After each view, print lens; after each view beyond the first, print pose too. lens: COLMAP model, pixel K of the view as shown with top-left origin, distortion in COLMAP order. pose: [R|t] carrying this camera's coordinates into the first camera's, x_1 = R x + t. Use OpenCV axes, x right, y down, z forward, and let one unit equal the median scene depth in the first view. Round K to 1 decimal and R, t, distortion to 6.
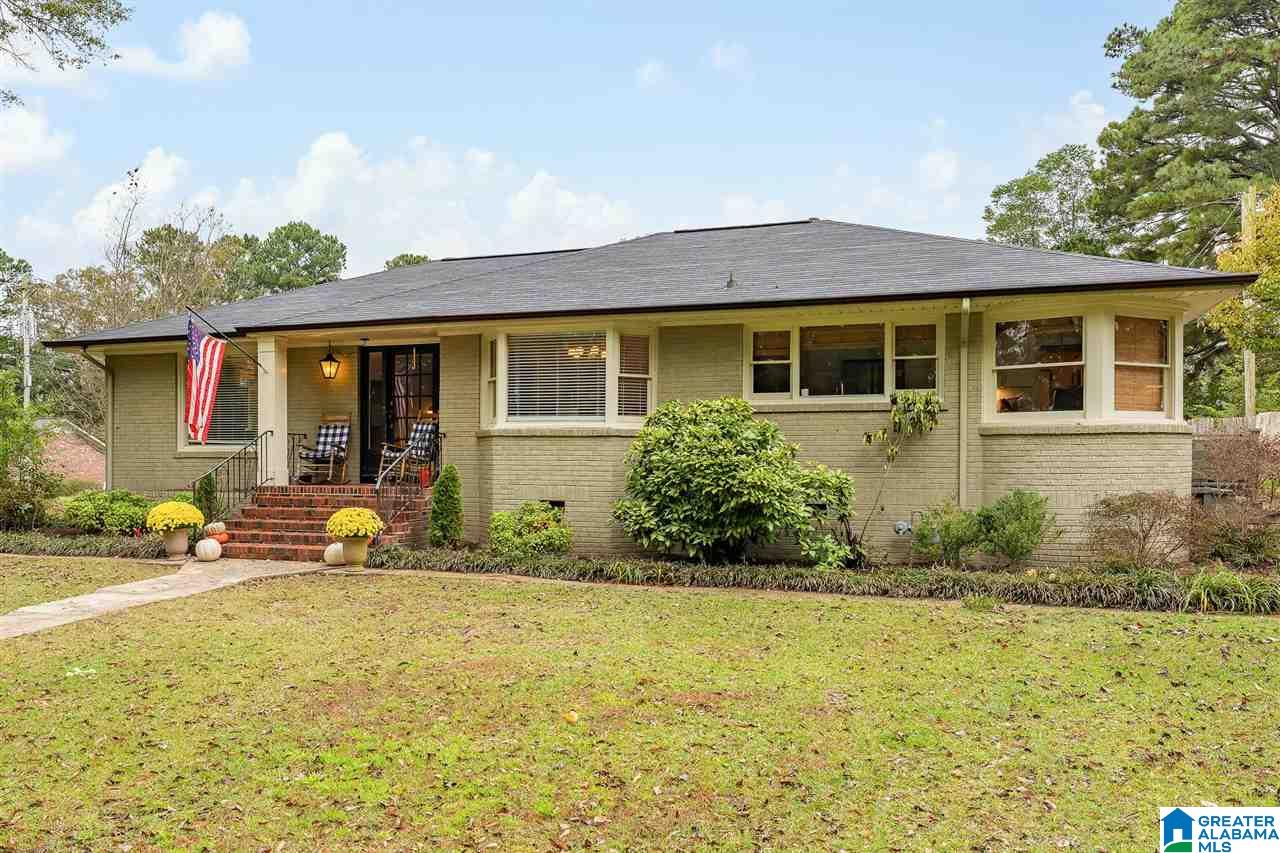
lens RADIAL K [[1019.9, 0, 612.2], [0, 1019.9, 459.7], [0, 0, 1]] dist [0.002327, -0.004770]
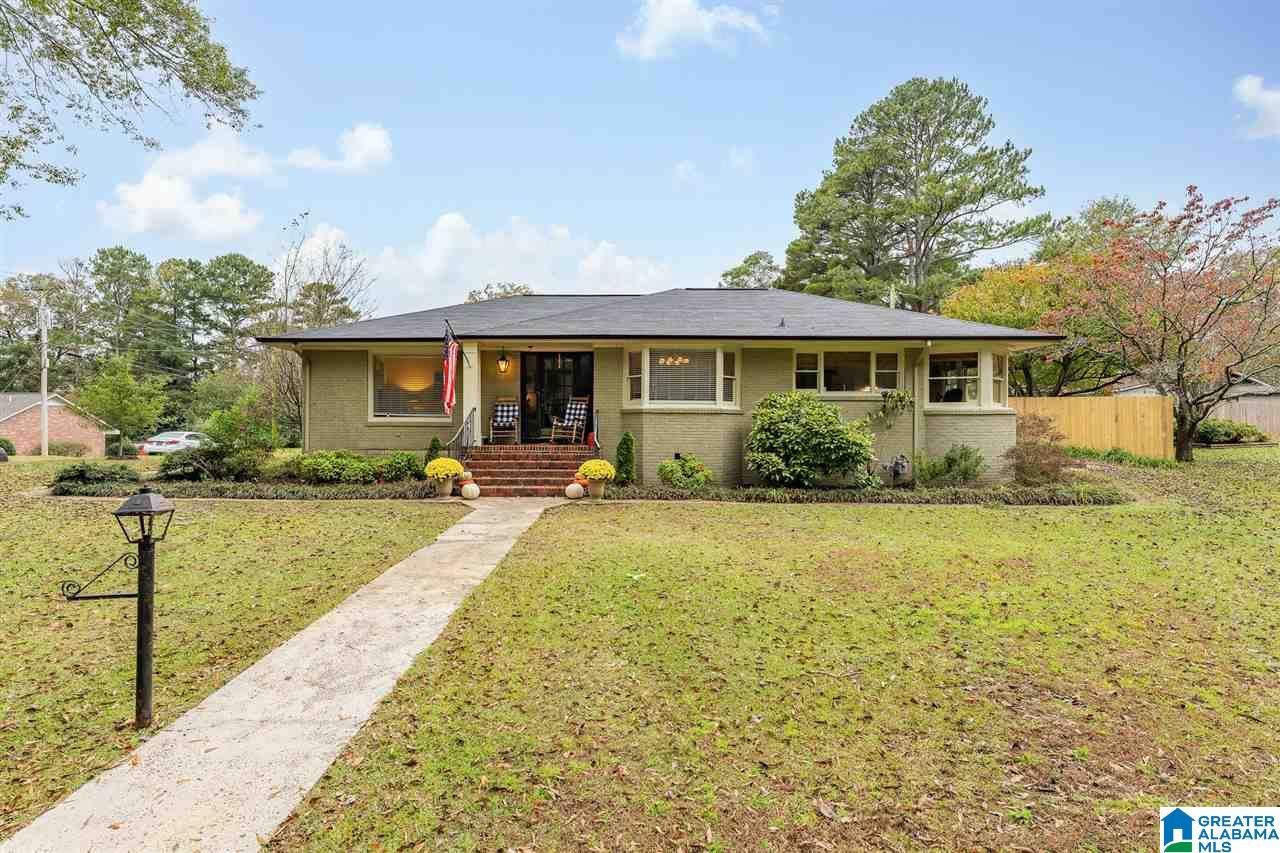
lens RADIAL K [[629.0, 0, 644.4], [0, 629.0, 423.6], [0, 0, 1]] dist [-0.000764, 0.000609]
pose [[0.942893, 0.001374, 0.333093, -0.438287], [-0.000432, 0.999996, -0.002903, -0.003739], [-0.333095, 0.002593, 0.942890, 0.085275]]
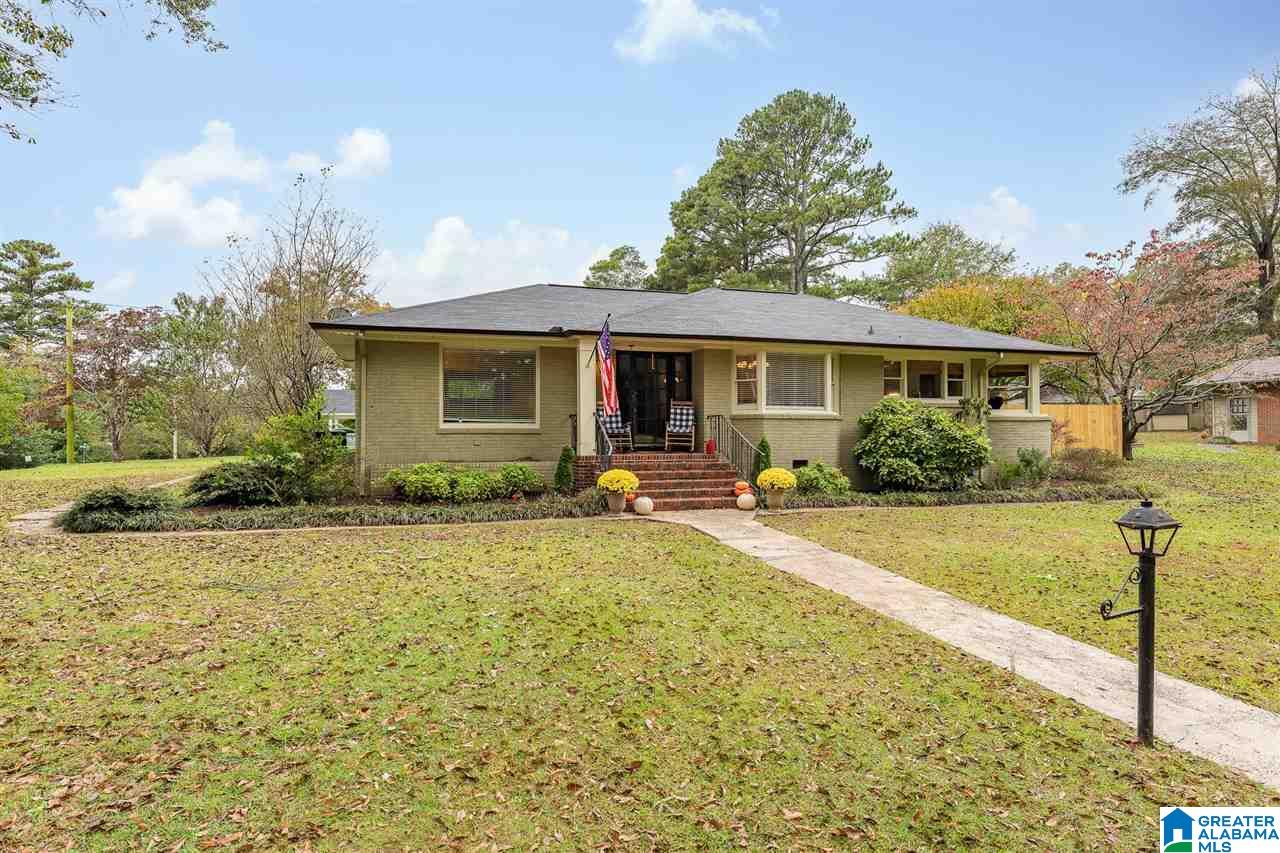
lens RADIAL K [[685.0, 0, 638.0], [0, 685.0, 428.2], [0, 0, 1]] dist [-0.002692, -0.000167]
pose [[0.799424, -0.000827, 0.600766, -0.877462], [0.002312, 0.999996, -0.001700, -0.007643], [-0.600762, 0.002748, 0.799423, 0.300052]]
